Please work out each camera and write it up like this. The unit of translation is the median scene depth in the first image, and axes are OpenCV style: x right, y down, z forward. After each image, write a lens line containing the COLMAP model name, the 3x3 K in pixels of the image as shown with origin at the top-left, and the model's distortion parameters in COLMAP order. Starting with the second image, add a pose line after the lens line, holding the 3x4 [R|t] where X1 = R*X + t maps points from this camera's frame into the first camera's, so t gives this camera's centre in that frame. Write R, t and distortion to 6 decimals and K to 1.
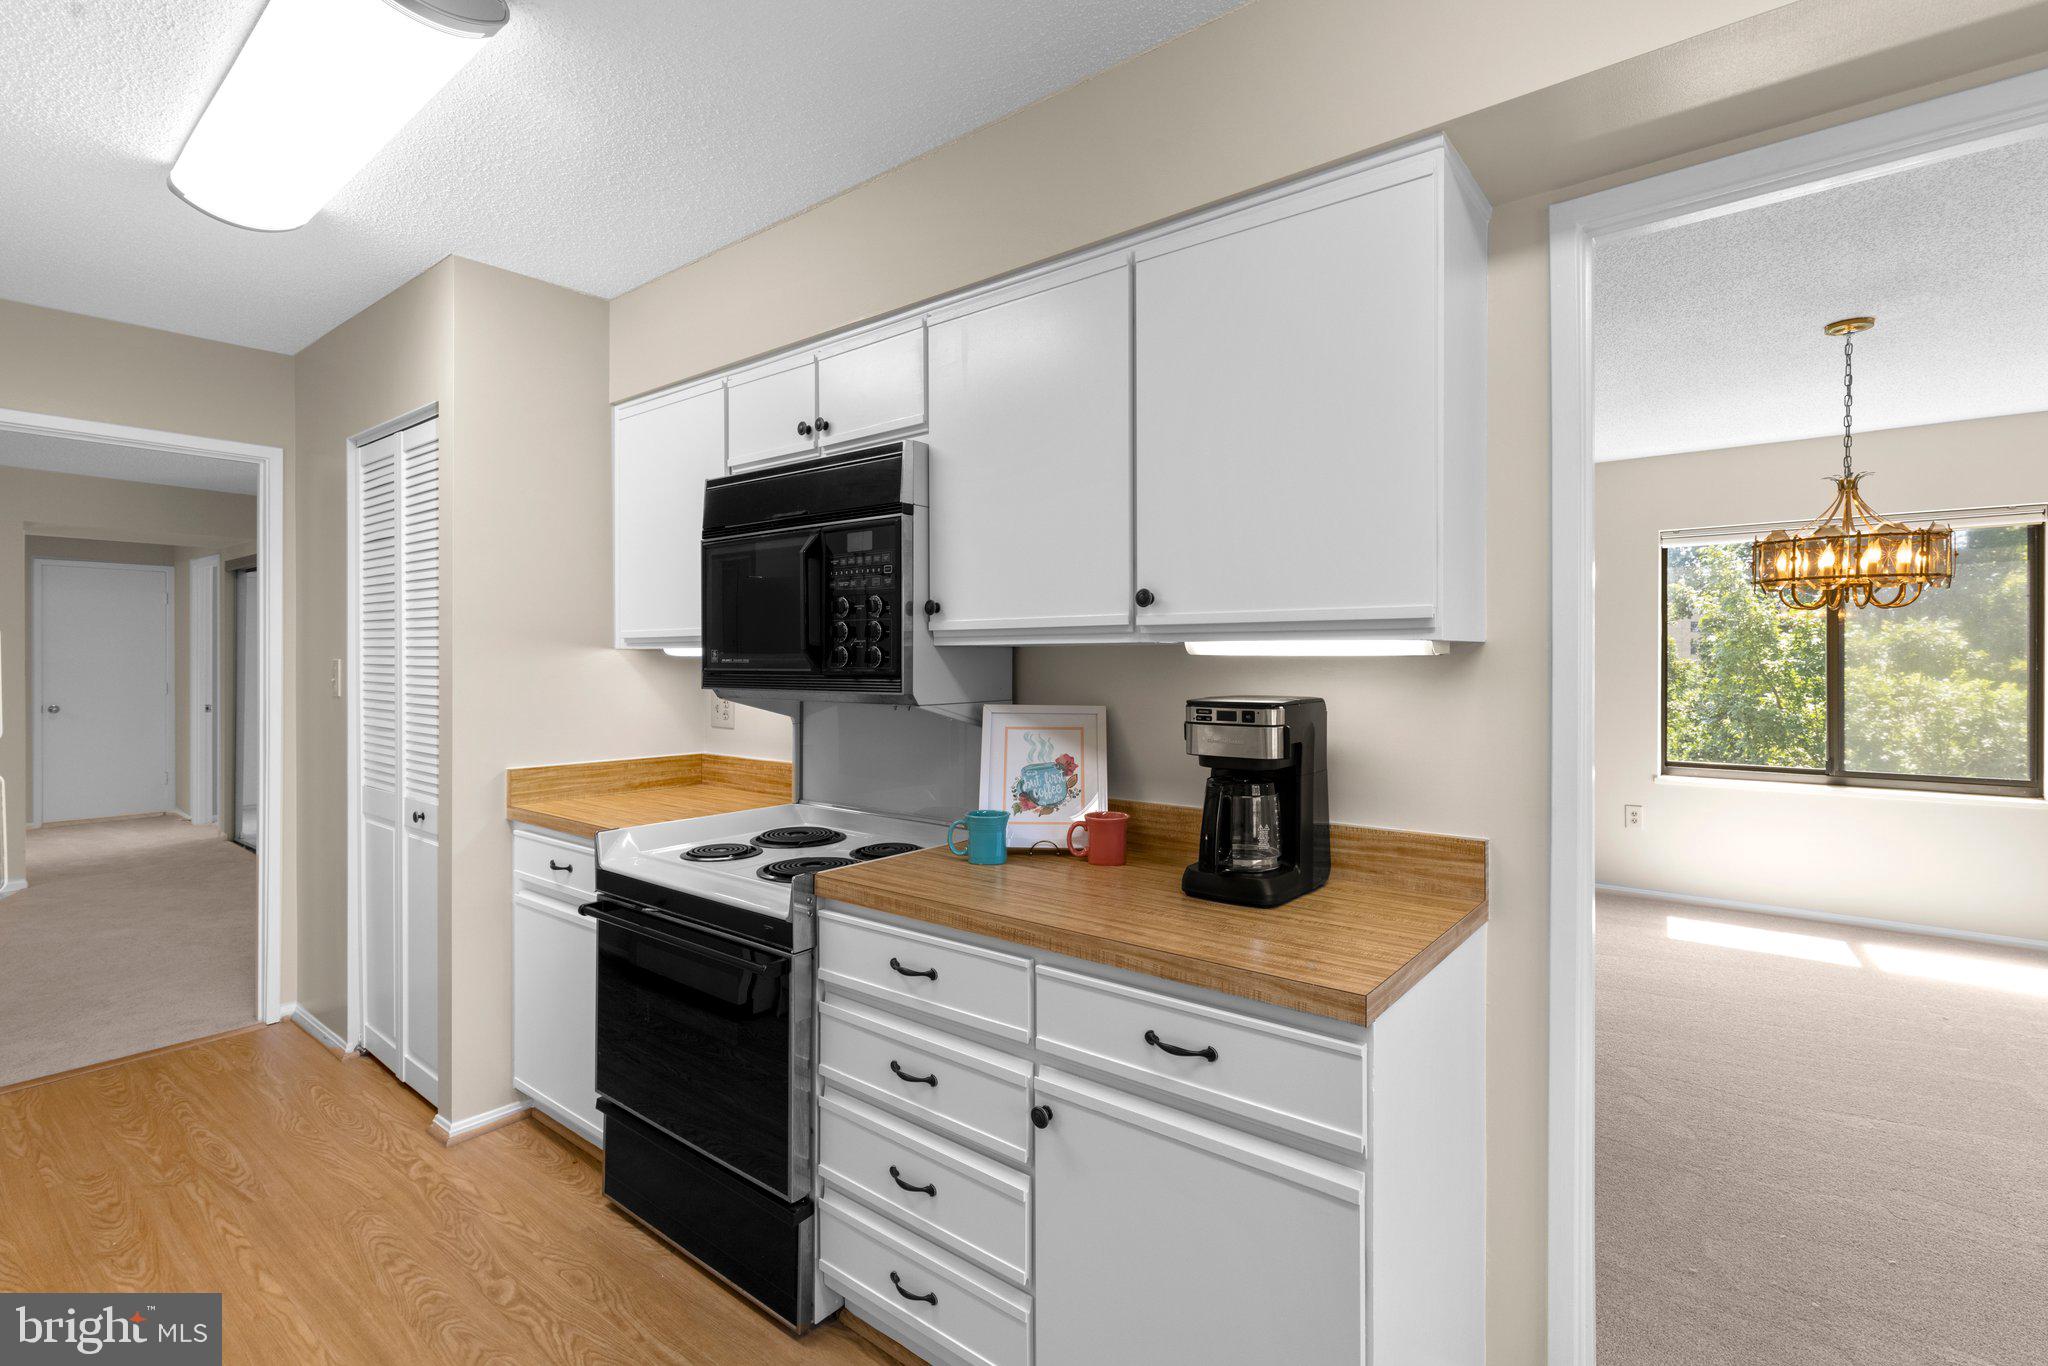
lens RADIAL K [[982.3, 0, 1033.1], [0, 982.3, 673.3], [0, 0, 1]] dist [0.002817, 0.000067]
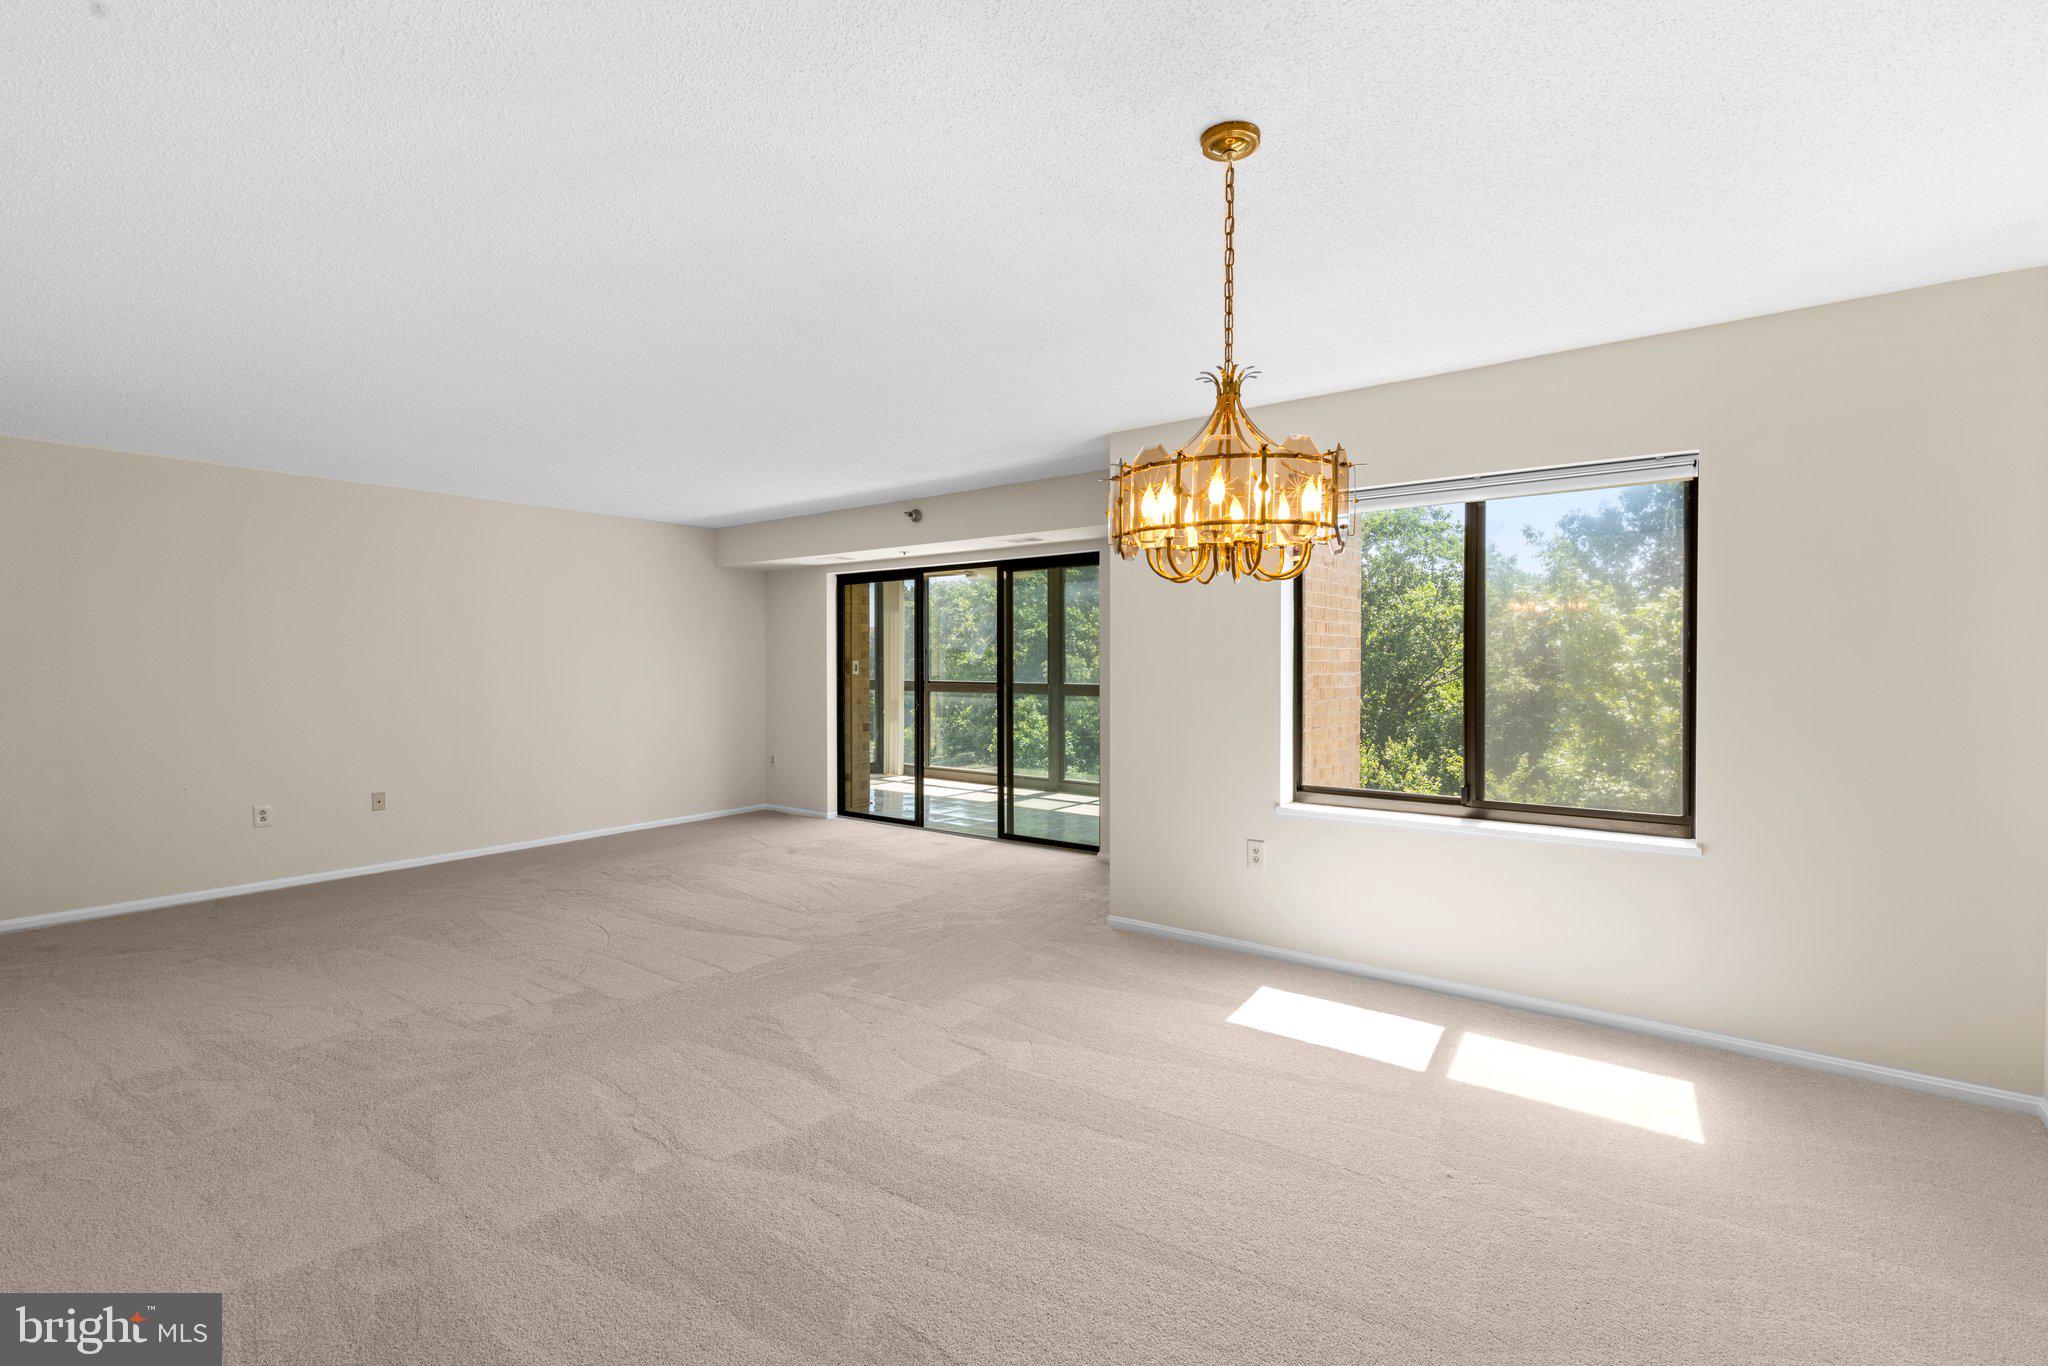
lens RADIAL K [[946.9, 0, 1023.9], [0, 946.9, 674.7], [0, 0, 1]] dist [0.005788, -0.000021]
pose [[0.999976, -0.000595, 0.006905, 0.448974], [0.000617, 0.999995, -0.003198, 0.001266], [-0.006903, 0.003202, 0.999971, 0.242978]]
